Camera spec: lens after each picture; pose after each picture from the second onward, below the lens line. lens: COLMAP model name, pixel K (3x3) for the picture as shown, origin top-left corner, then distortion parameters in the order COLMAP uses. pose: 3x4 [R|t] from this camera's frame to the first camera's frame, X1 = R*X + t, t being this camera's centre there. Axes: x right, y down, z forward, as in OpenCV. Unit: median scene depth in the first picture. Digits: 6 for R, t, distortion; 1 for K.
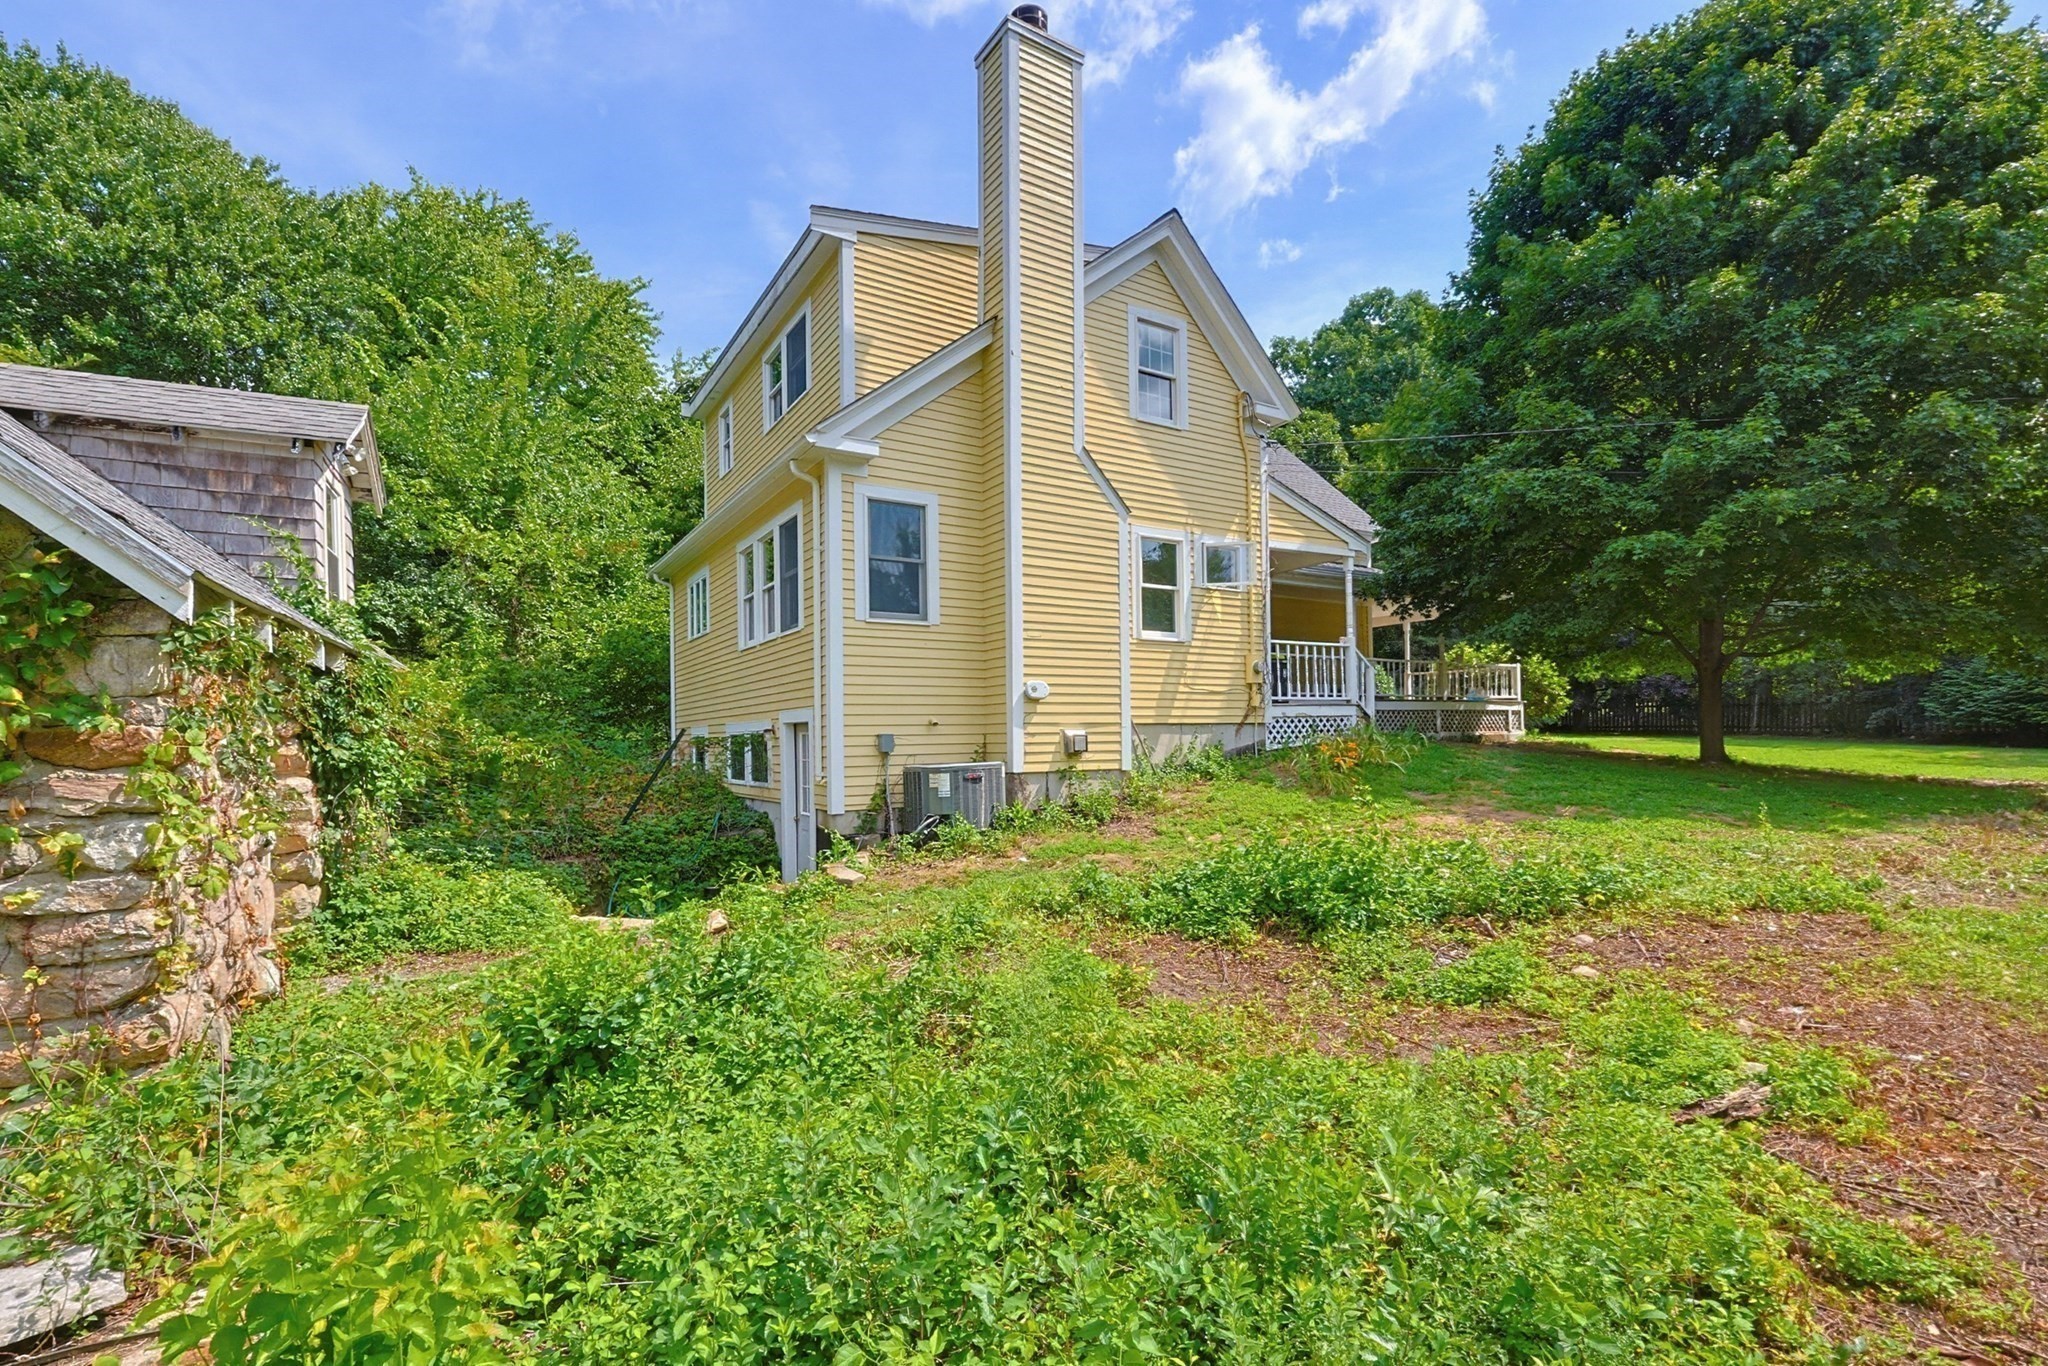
lens RADIAL K [[878.9, 0, 1058.7], [0, 878.9, 718.8], [0, 0, 1]] dist [0.000871, -0.000186]
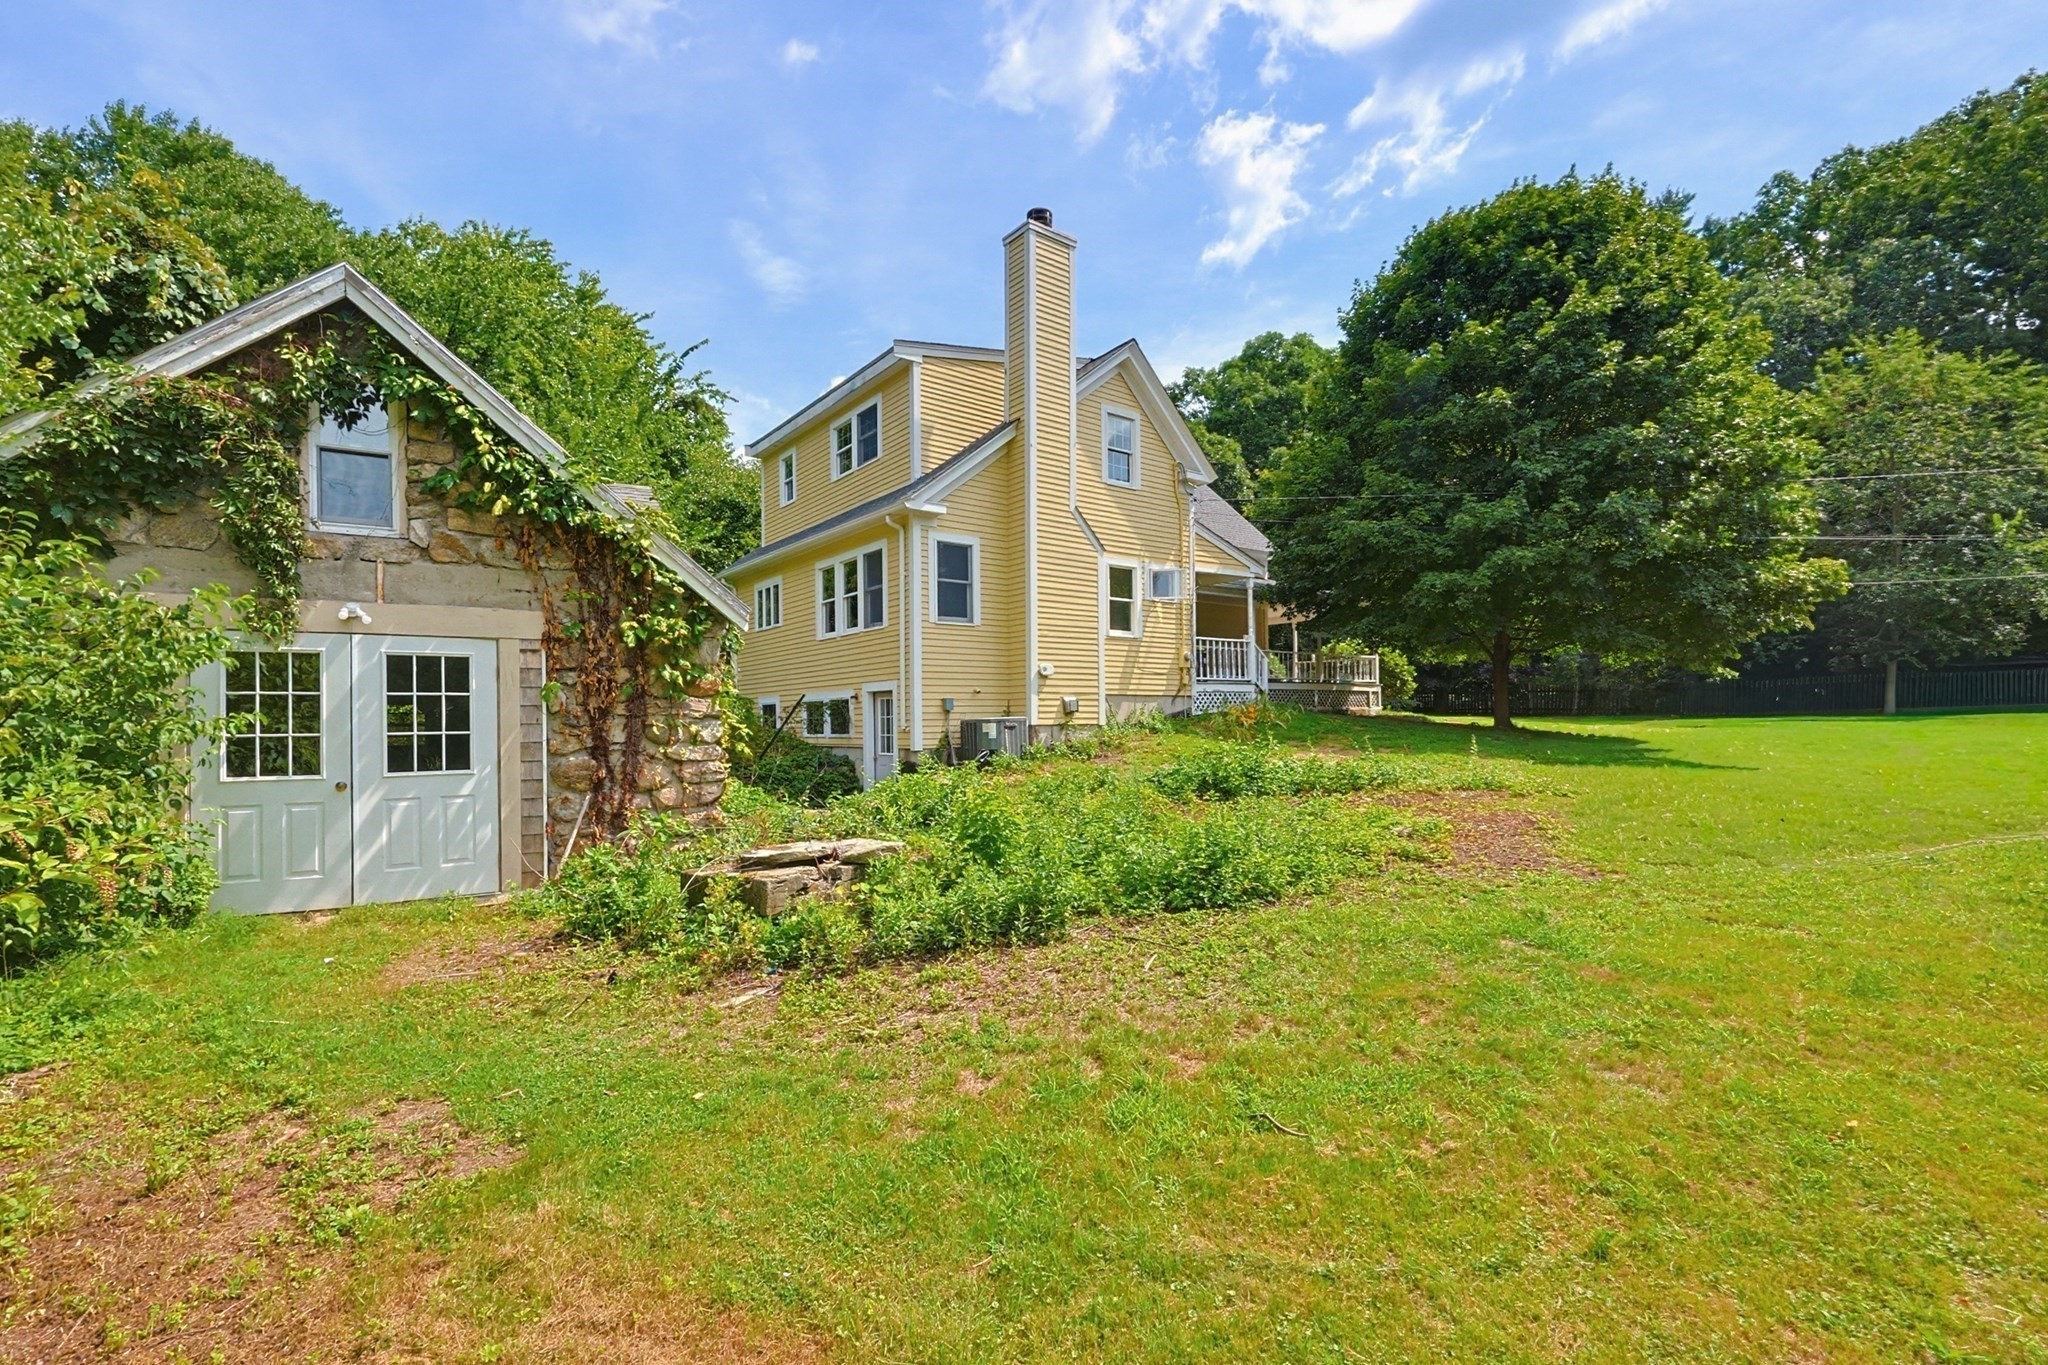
lens RADIAL K [[878.9, 0, 1022.2], [0, 878.9, 689.9], [0, 0, 1]] dist [0.000871, -0.000186]
pose [[0.997674, 0.009986, 0.067434, -0.142357], [-0.008927, 0.999832, -0.015985, 0.021951], [-0.067582, 0.015346, 0.997596, -0.420054]]
